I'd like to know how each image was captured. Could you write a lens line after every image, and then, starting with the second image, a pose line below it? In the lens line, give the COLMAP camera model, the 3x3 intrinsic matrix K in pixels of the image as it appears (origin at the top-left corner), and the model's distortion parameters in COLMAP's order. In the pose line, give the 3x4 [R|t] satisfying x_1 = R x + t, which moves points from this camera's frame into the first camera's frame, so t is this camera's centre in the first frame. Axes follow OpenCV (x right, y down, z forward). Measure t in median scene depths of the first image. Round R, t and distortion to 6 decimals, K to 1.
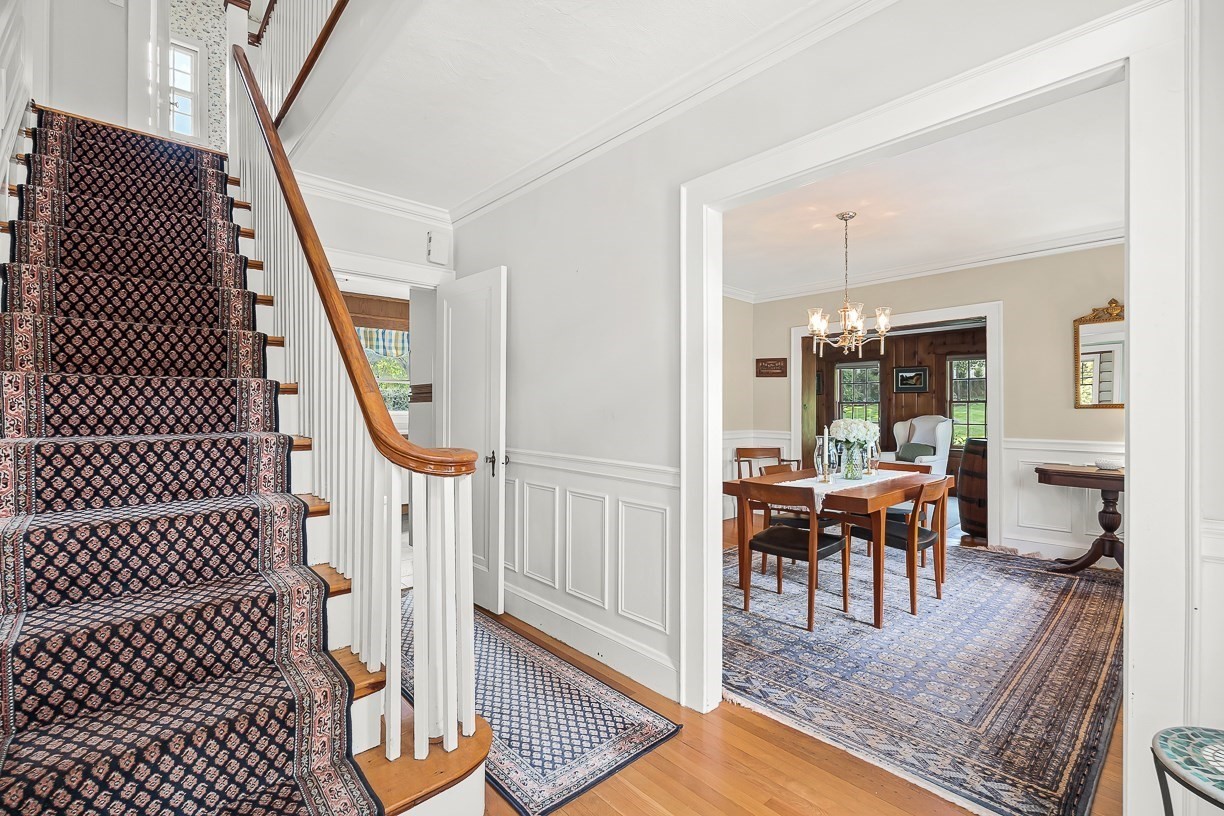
lens RADIAL K [[545.2, 0, 610.1], [0, 545.2, 412.8], [0, 0, 1]] dist [0.000373, -0.000274]
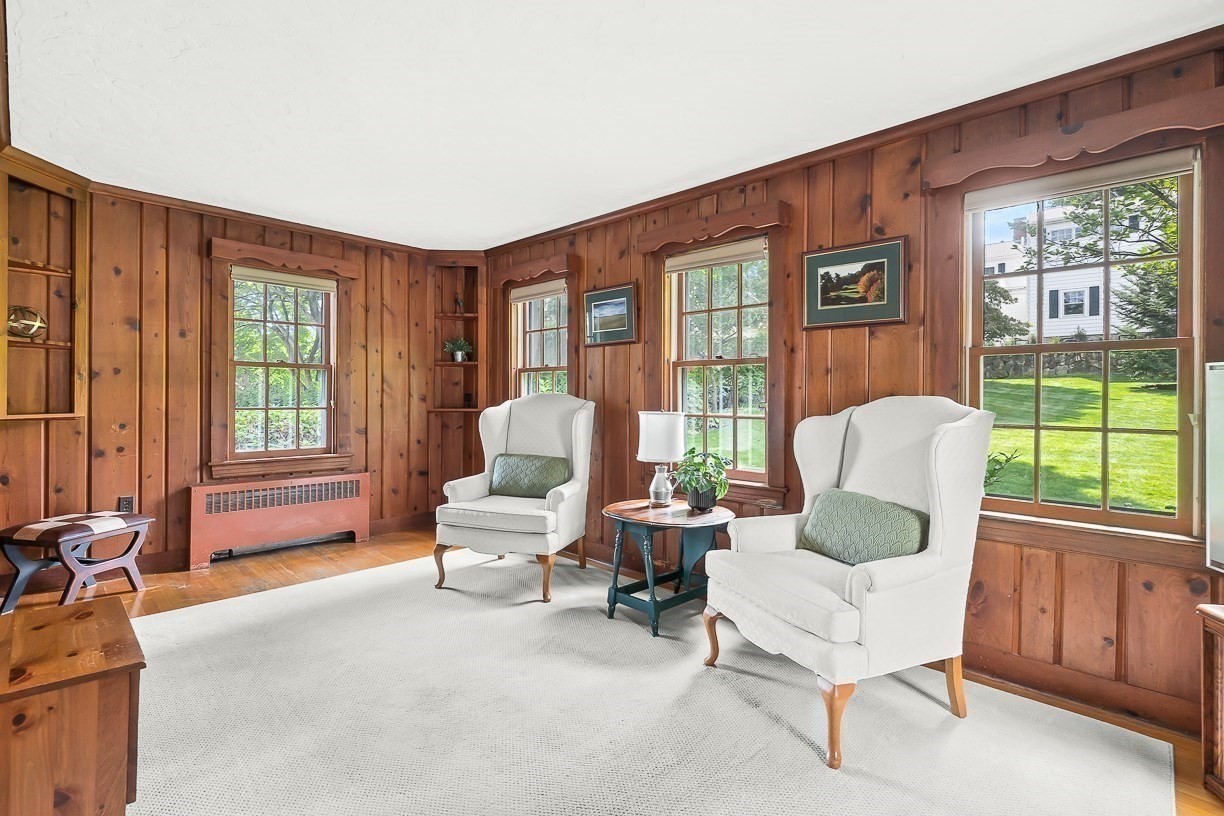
lens RADIAL K [[583.7, 0, 615.1], [0, 583.7, 401.0], [0, 0, 1]] dist [0.005103, 0.000467]
pose [[0.997691, 0.003359, 0.067830, 0.668255], [-0.003798, 0.999973, 0.006337, 0.009541], [-0.067807, -0.006580, 0.997677, 1.142186]]
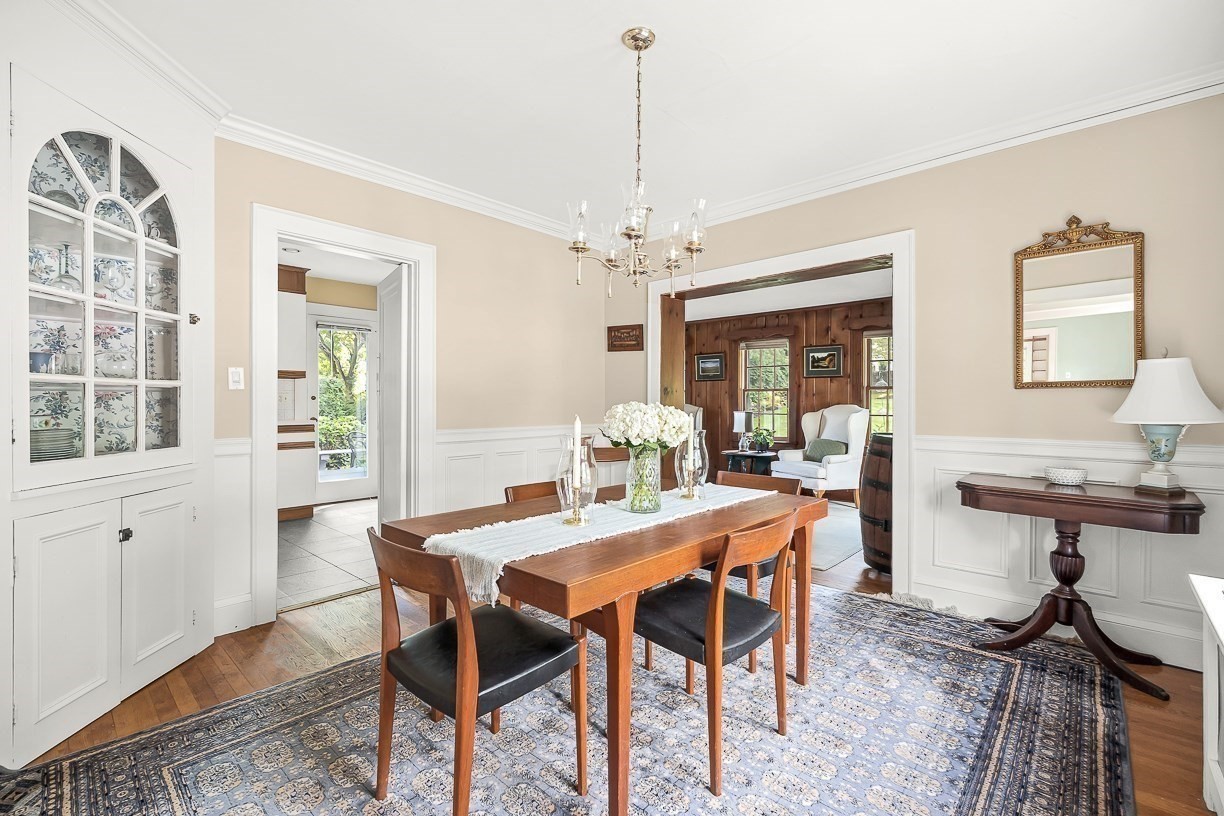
lens RADIAL K [[545.2, 0, 615.4], [0, 545.2, 413.7], [0, 0, 1]] dist [0.000373, -0.000274]
pose [[0.996399, -0.001439, 0.084774, 0.291421], [0.000284, 0.999907, 0.013636, 0.011673], [-0.084786, -0.013563, 0.996307, 0.355042]]
